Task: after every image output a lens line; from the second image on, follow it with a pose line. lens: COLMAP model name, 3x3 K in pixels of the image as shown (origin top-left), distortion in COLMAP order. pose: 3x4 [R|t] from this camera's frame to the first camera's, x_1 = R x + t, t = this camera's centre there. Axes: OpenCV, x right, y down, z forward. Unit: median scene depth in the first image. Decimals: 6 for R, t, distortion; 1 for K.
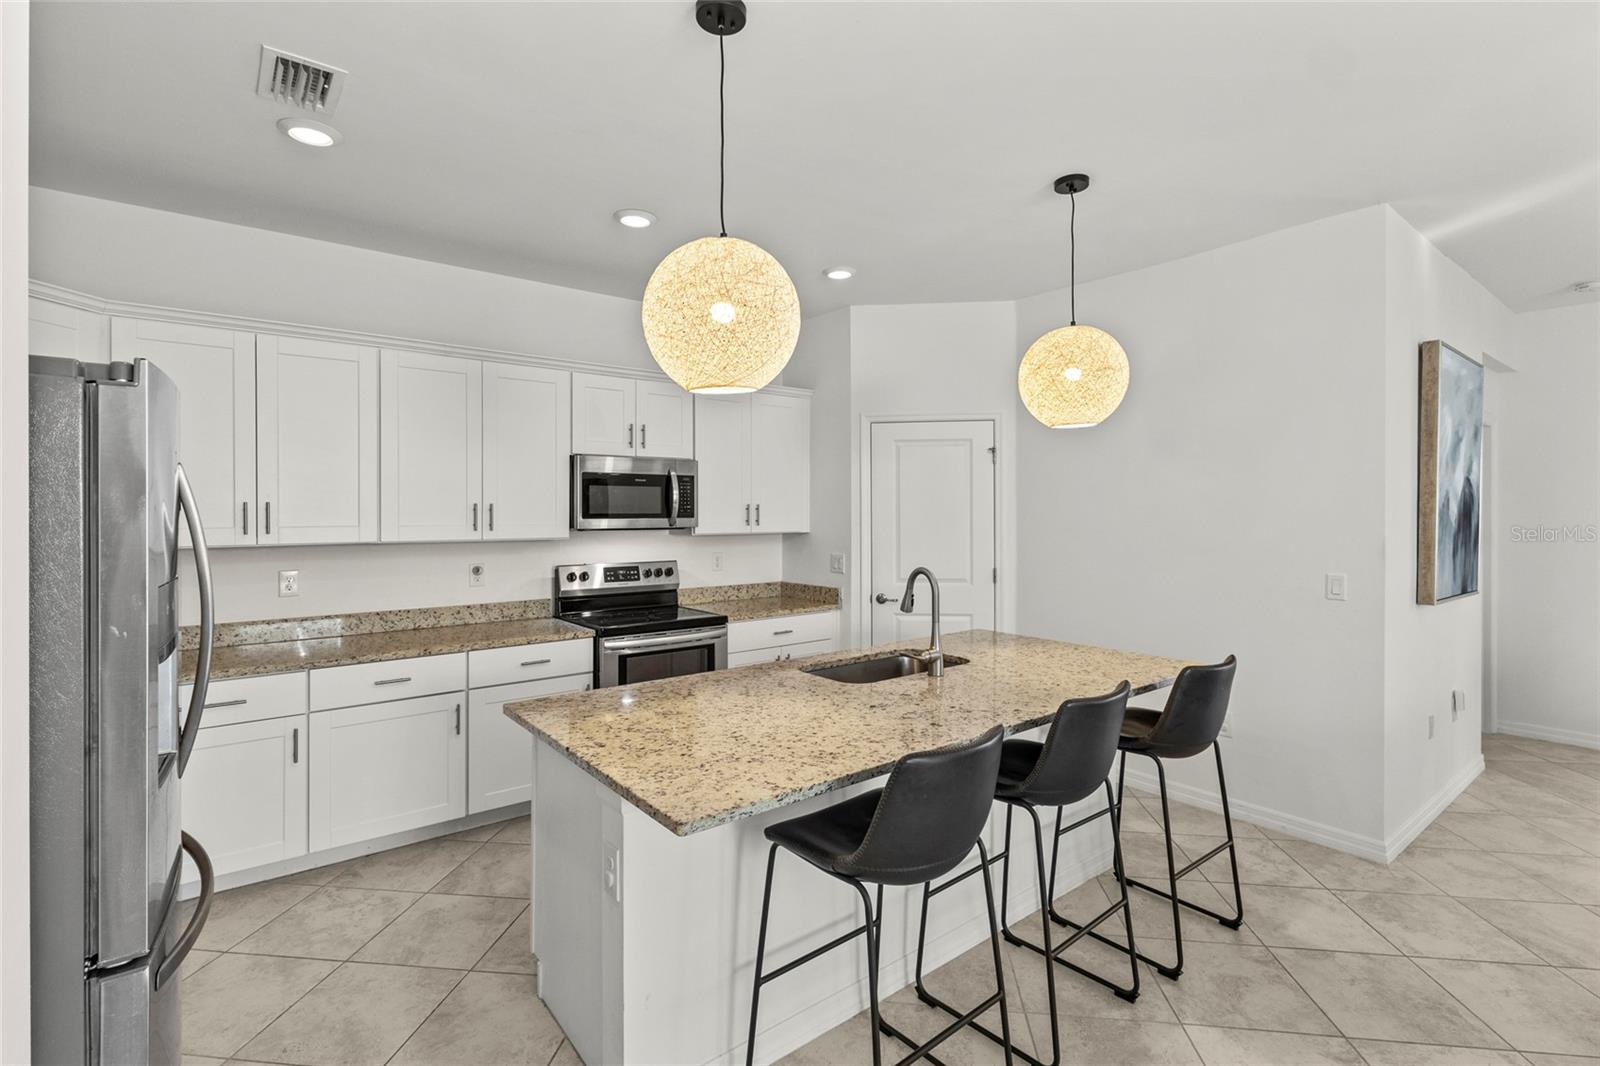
lens RADIAL K [[741.5, 0, 790.6], [0, 741.5, 526.5], [0, 0, 1]] dist [0.000991, 0.000838]
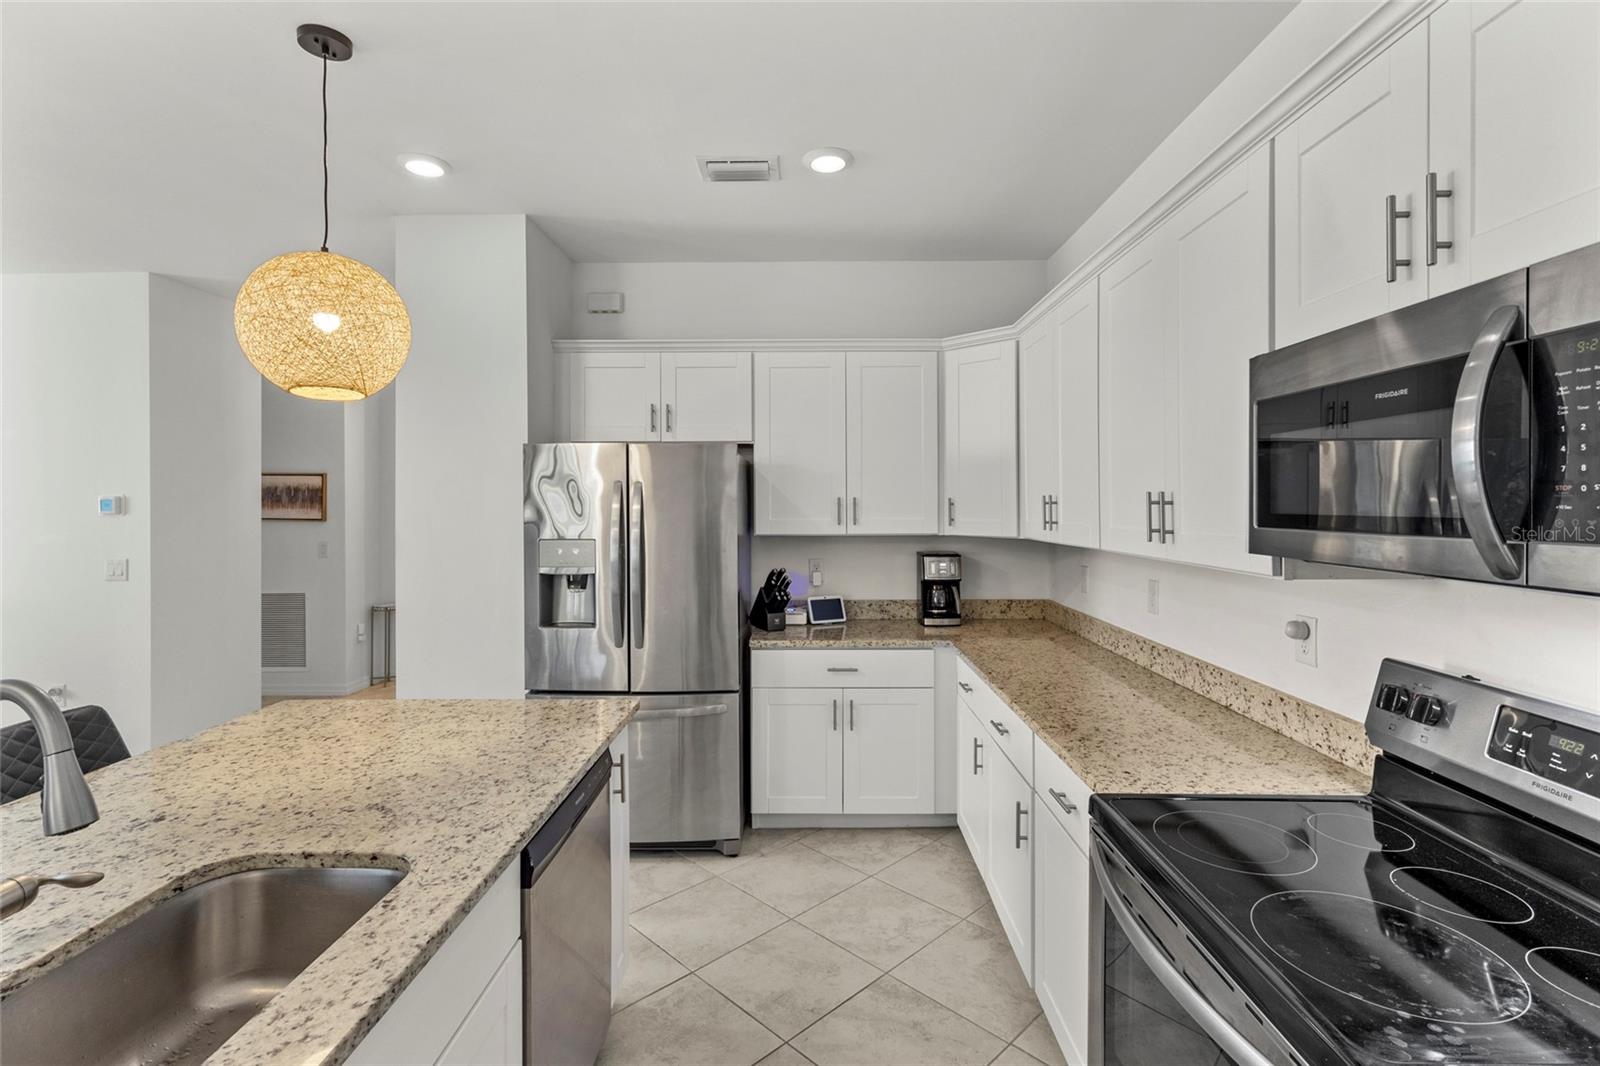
lens RADIAL K [[752.8, 0, 801.3], [0, 752.8, 507.7], [0, 0, 1]] dist [0.000458, 0.000211]
pose [[-0.625064, 0.004804, -0.780559, 0.153996], [-0.014582, 0.999735, 0.017830, -0.023138], [0.780438, 0.022528, -0.624828, 1.044471]]
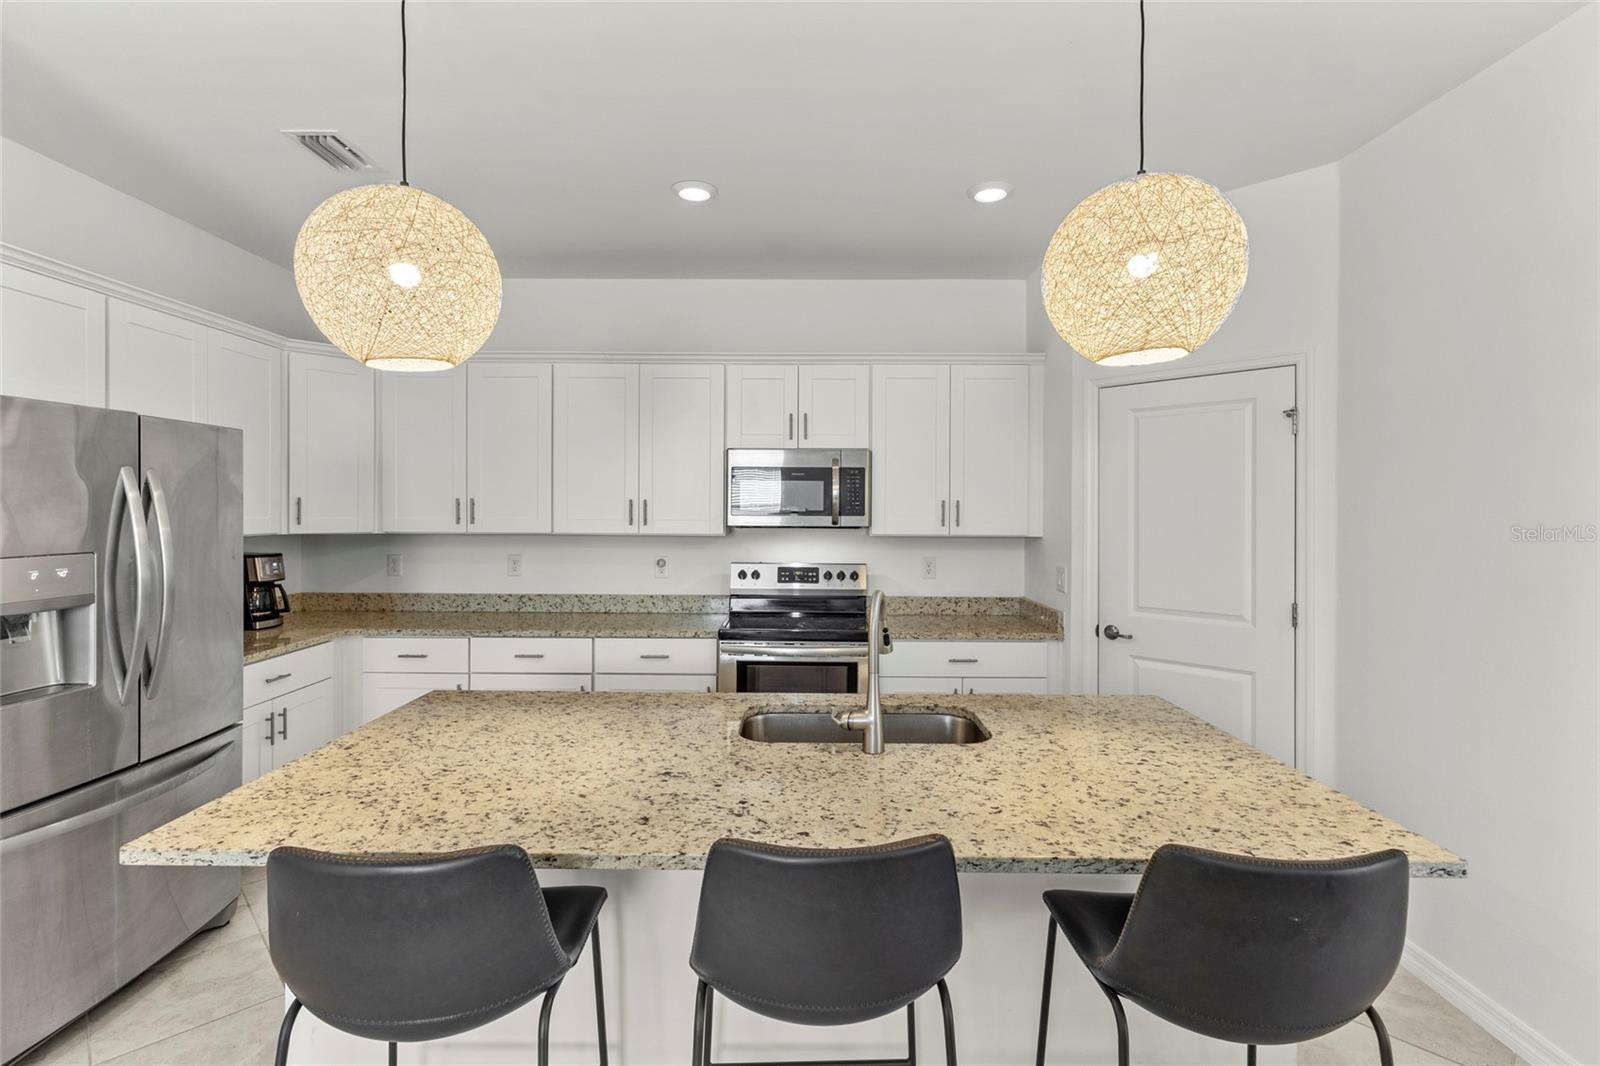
lens RADIAL K [[741.5, 0, 790.6], [0, 741.5, 526.5], [0, 0, 1]] dist [0.000991, 0.000838]
pose [[0.779494, 0.021270, -0.626048, 0.381538], [-0.018763, 0.999768, 0.010605, -0.007436], [0.626129, 0.003480, 0.779712, 0.288913]]
